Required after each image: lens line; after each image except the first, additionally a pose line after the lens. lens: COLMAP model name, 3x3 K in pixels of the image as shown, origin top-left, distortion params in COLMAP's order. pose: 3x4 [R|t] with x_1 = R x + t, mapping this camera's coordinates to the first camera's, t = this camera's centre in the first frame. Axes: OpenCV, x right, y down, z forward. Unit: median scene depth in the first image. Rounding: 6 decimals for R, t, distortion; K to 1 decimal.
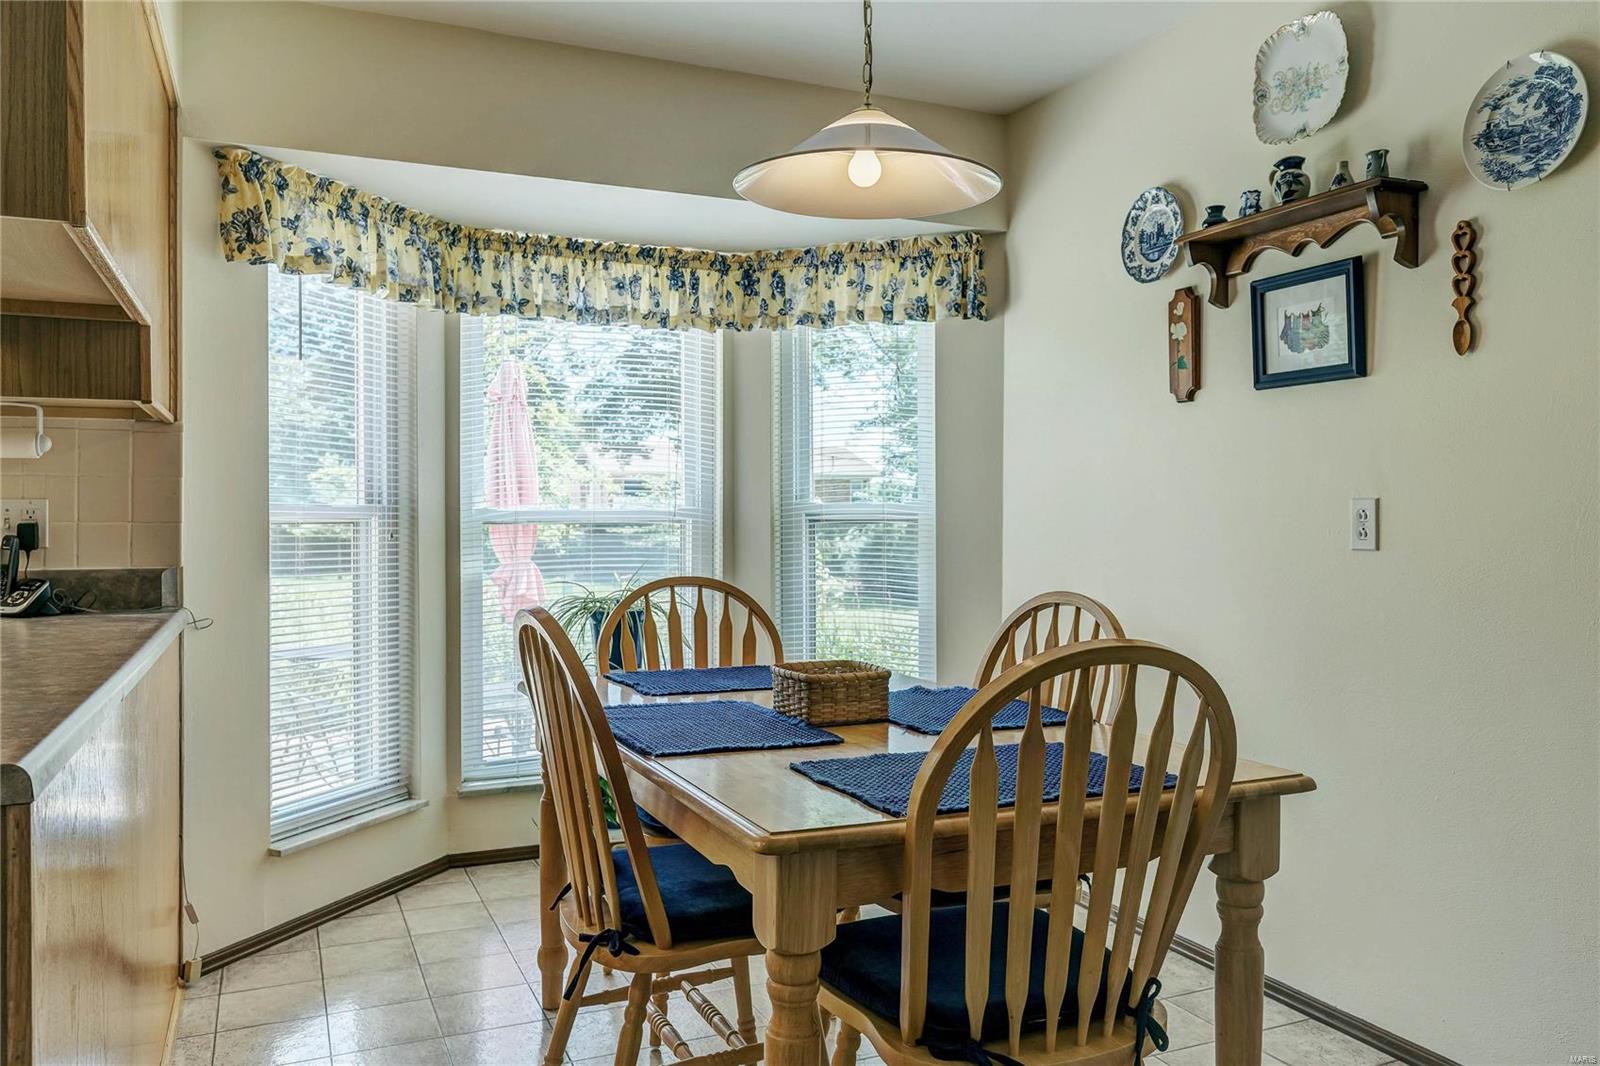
lens RADIAL K [[1204.8, 0, 808.2], [0, 1204.8, 526.1], [0, 0, 1]] dist [-0.002684, 0.003090]
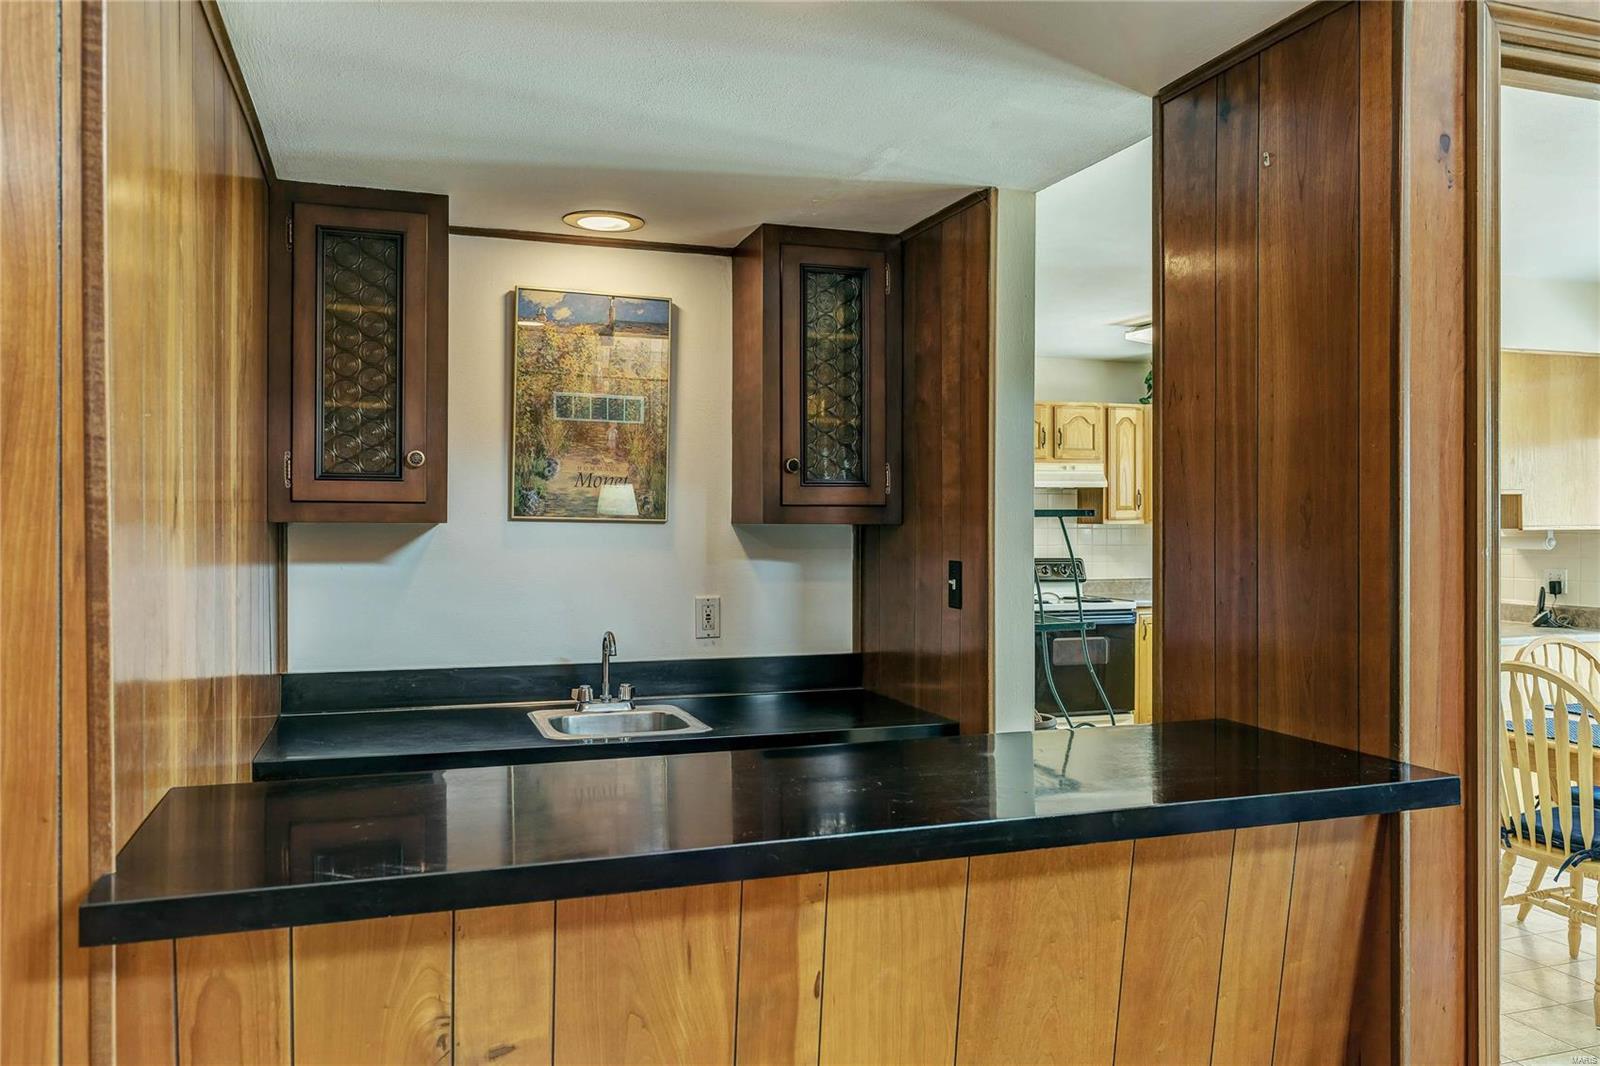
lens RADIAL K [[1204.8, 0, 785.6], [0, 1204.8, 526.6], [0, 0, 1]] dist [-0.002684, 0.003090]
pose [[-0.082372, 0.003992, -0.996594, 1.513284], [-0.011043, 0.999927, 0.004918, -0.092020], [0.996540, 0.011410, -0.082322, -0.125375]]
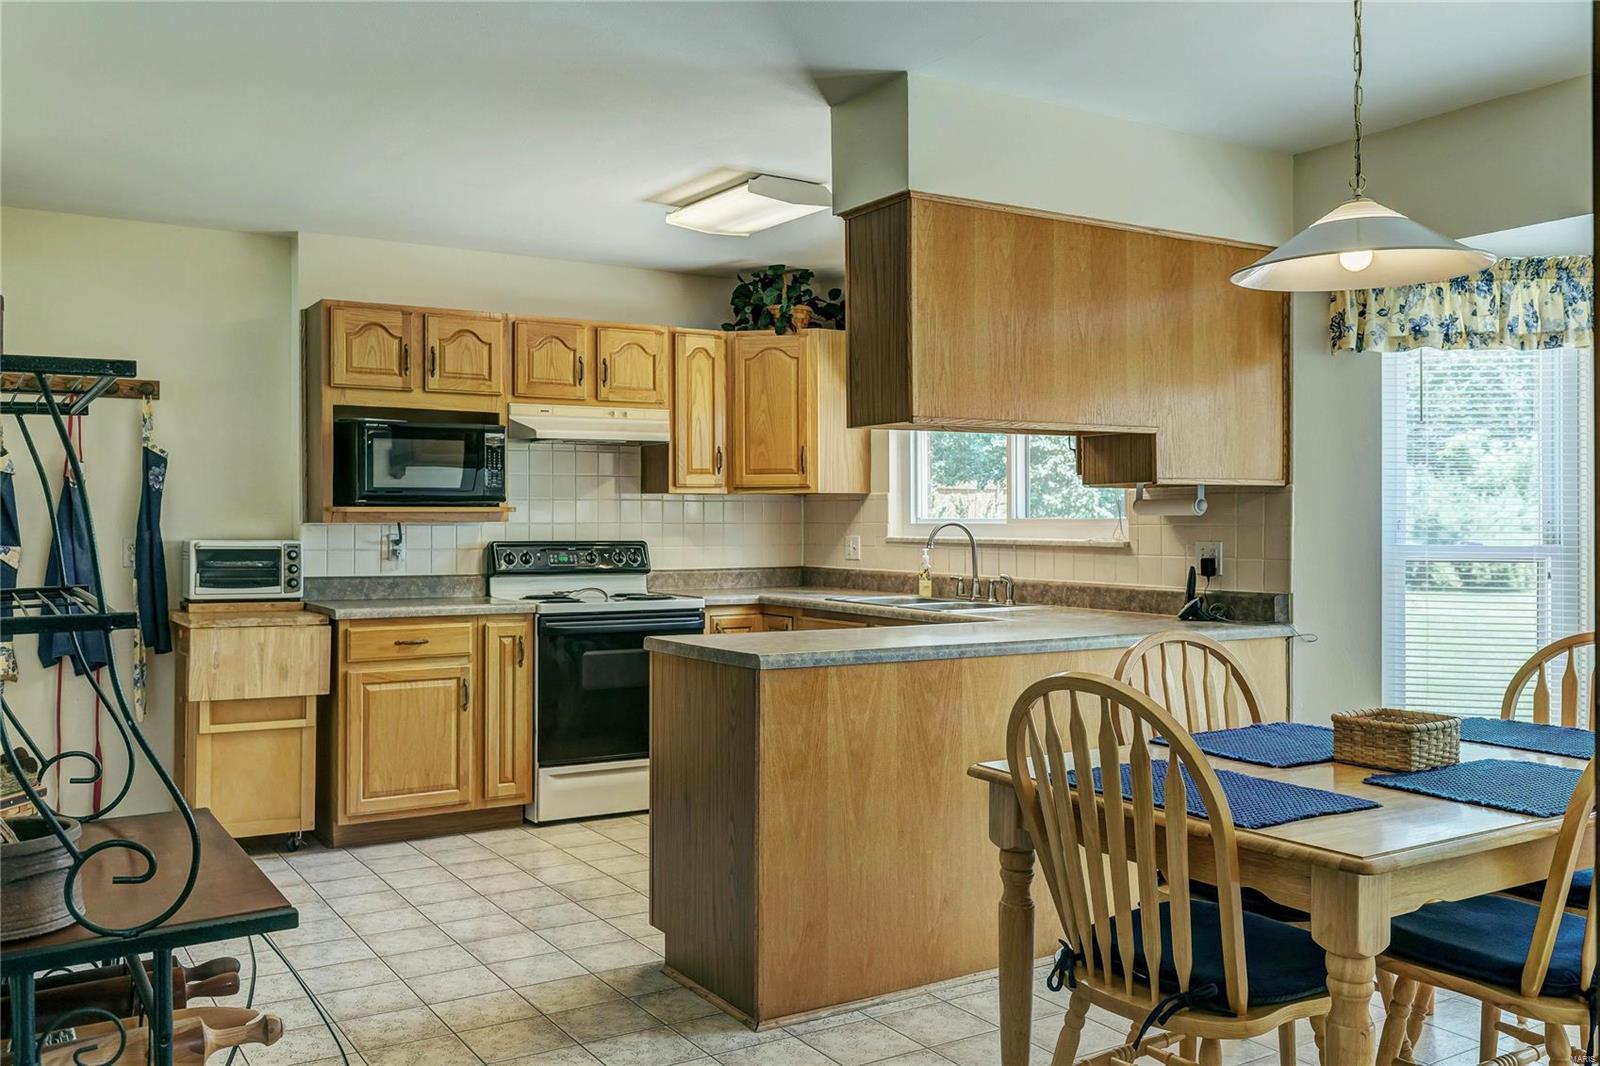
lens RADIAL K [[1366.0, 0, 784.9], [0, 1366.0, 511.3], [0, 0, 1]] dist [0.015657, -0.004263]
pose [[0.135778, -0.009309, -0.990696, 0.980315], [-0.009290, 0.999900, -0.010669, -0.038125], [0.990696, 0.010652, 0.135678, 0.260368]]
